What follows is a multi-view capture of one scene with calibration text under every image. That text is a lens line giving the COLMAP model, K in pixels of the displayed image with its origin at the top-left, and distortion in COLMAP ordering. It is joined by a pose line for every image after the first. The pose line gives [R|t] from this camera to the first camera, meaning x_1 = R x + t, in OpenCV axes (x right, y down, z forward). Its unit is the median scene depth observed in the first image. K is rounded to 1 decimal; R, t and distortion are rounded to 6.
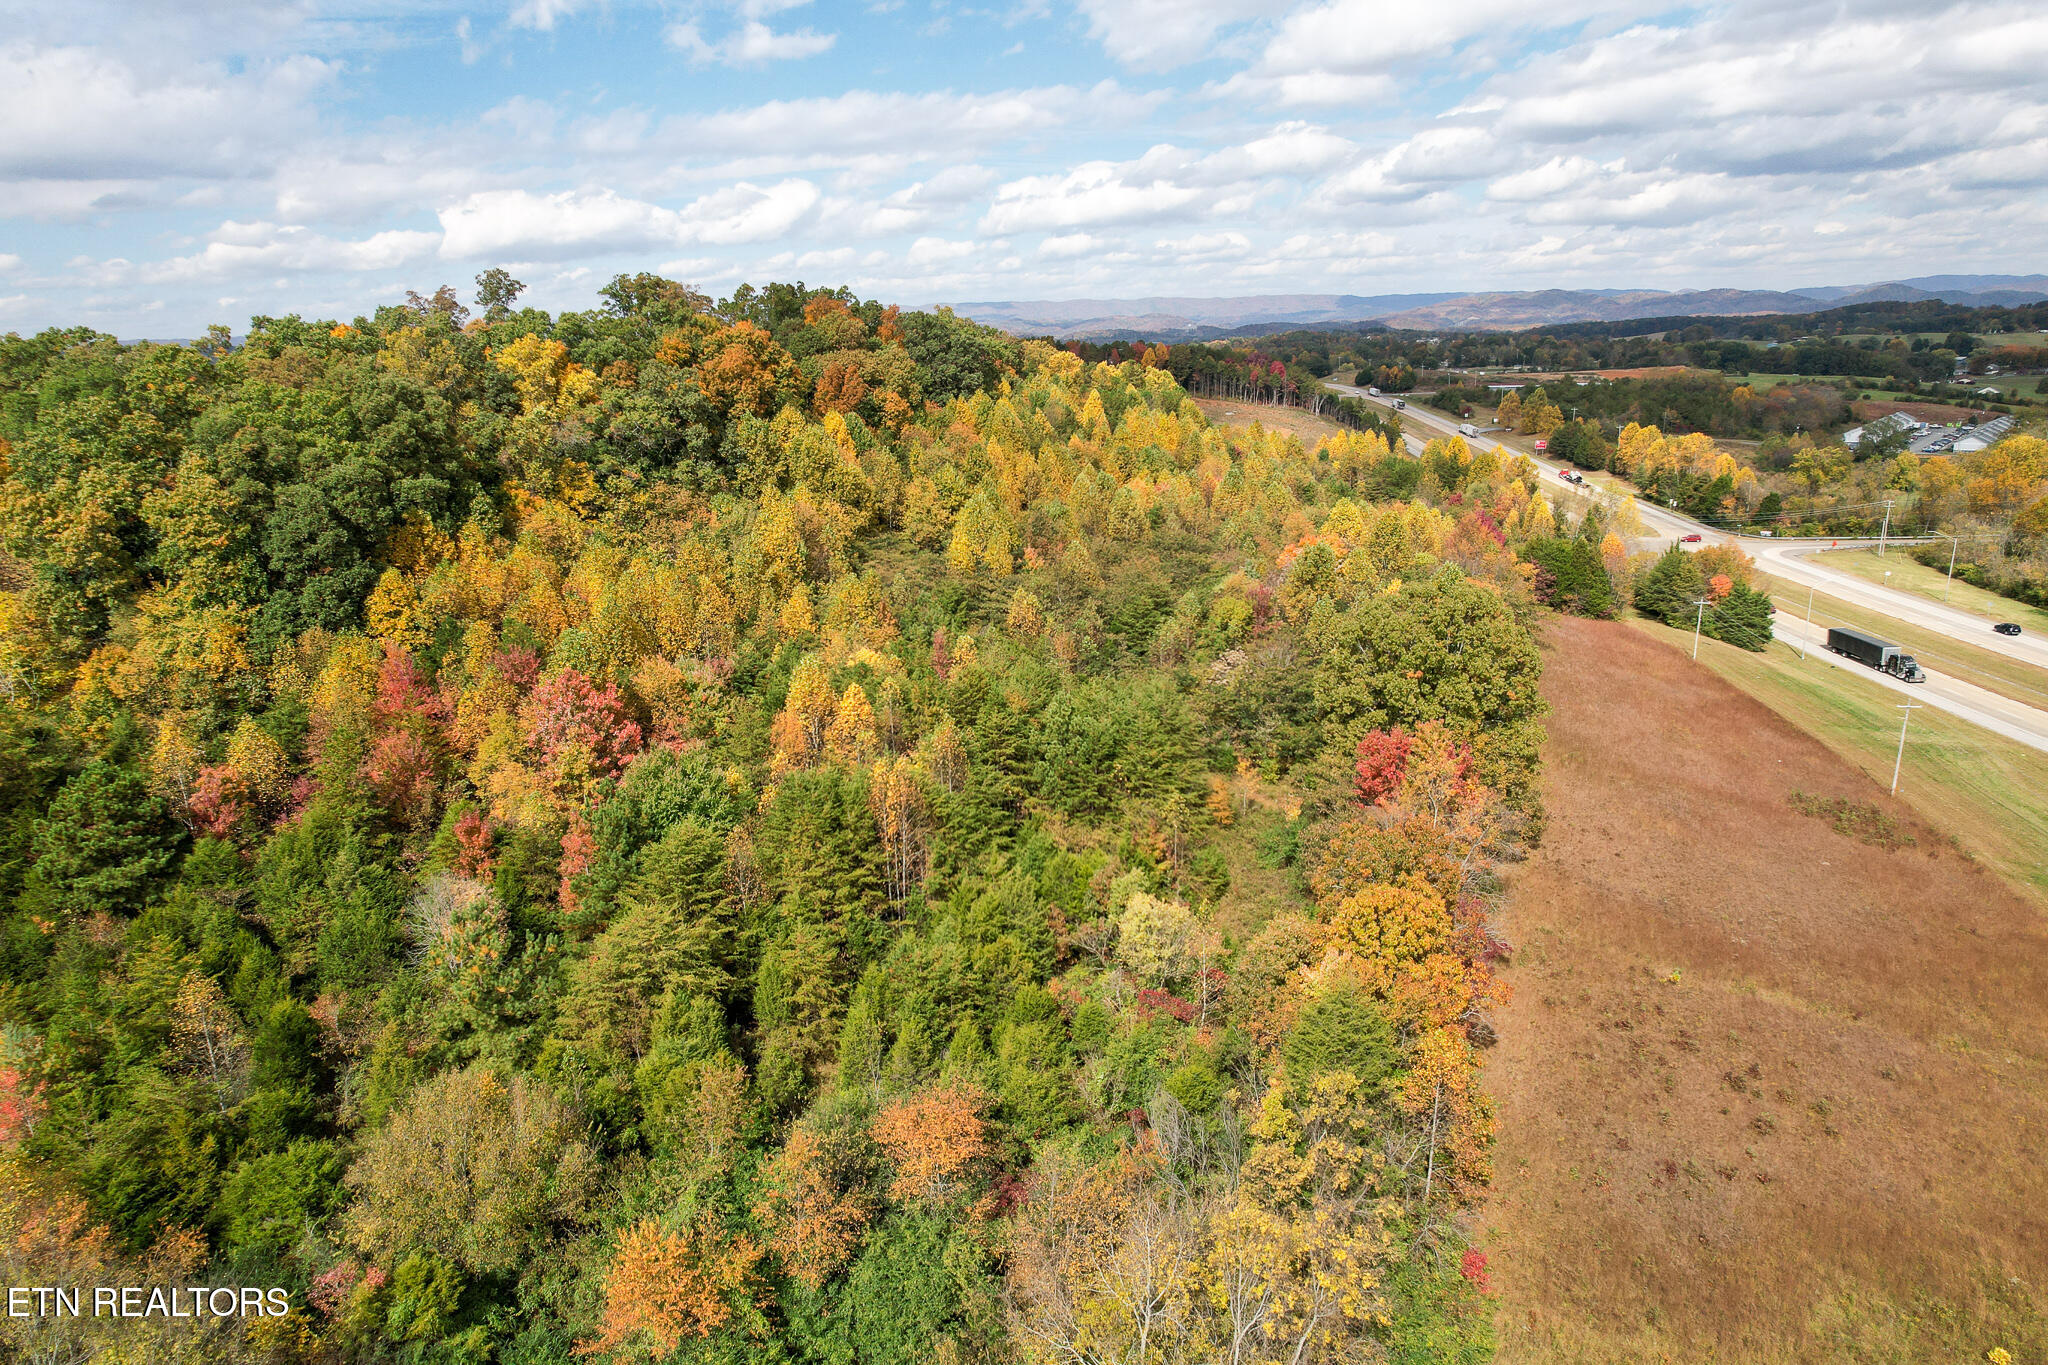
lens RADIAL K [[1312.7, 0, 1019.6], [0, 1312.7, 686.8], [0, 0, 1]] dist [-0.088947, 0.085862]
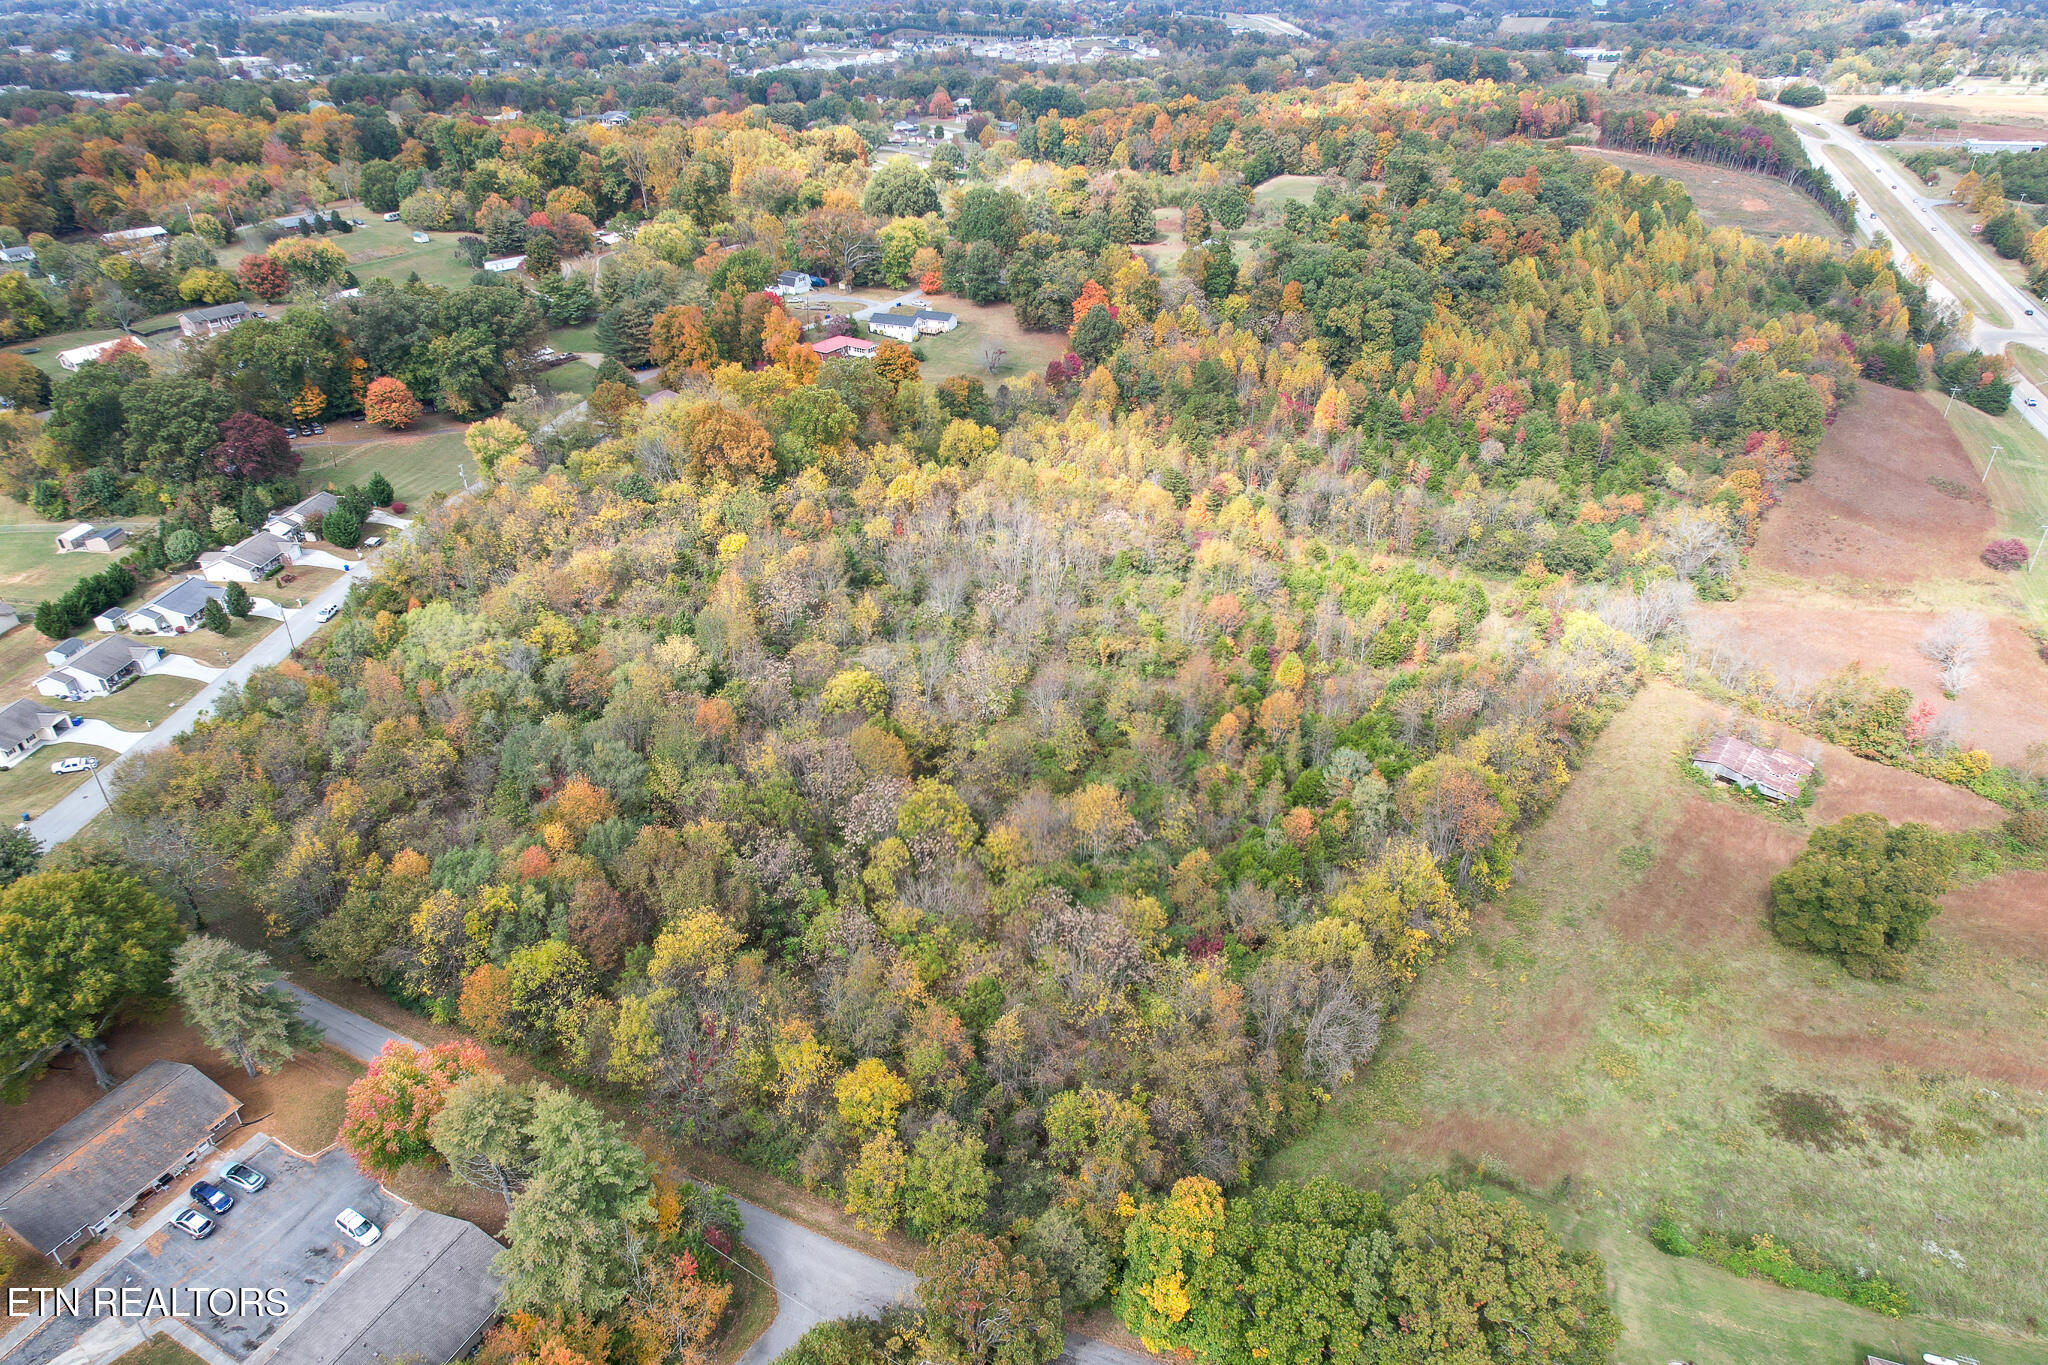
lens RADIAL K [[1312.7, 0, 1019.6], [0, 1312.7, 686.8], [0, 0, 1]] dist [-0.088947, 0.085862]
pose [[0.957906, 0.160664, -0.237915, -0.308781], [-0.091551, 0.956423, 0.277262, -0.039776], [0.272093, -0.243809, 0.930872, -1.319407]]
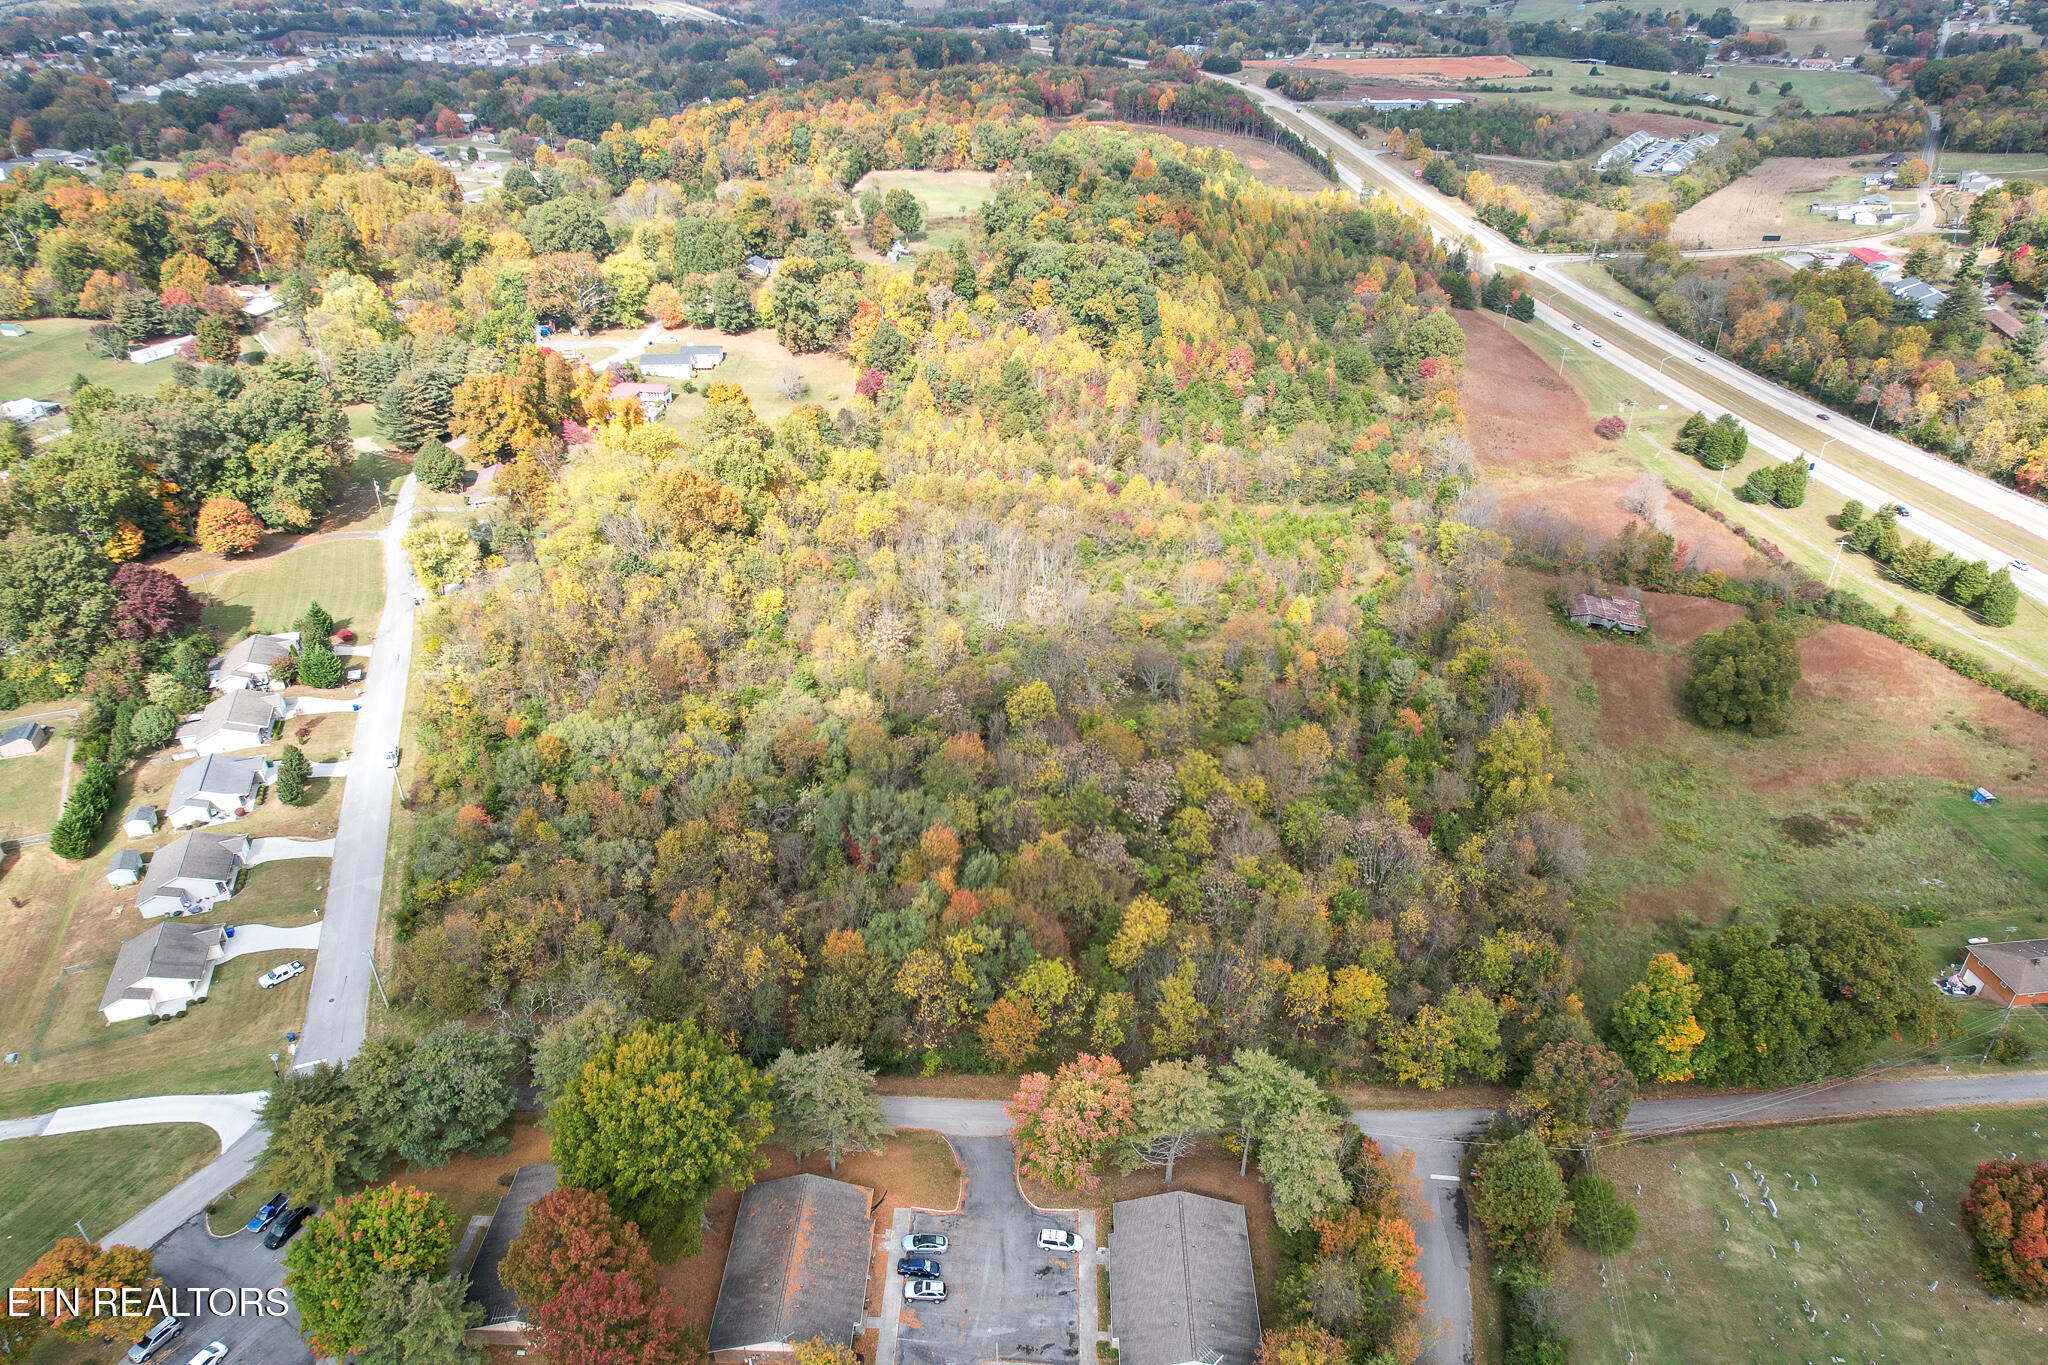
lens RADIAL K [[1312.7, 0, 1019.6], [0, 1312.7, 686.8], [0, 0, 1]] dist [-0.088947, 0.085862]
pose [[0.989244, -0.058061, 0.134260, -0.795398], [0.018630, 0.960385, 0.278052, -0.066750], [-0.145086, -0.272560, 0.951137, -1.464102]]
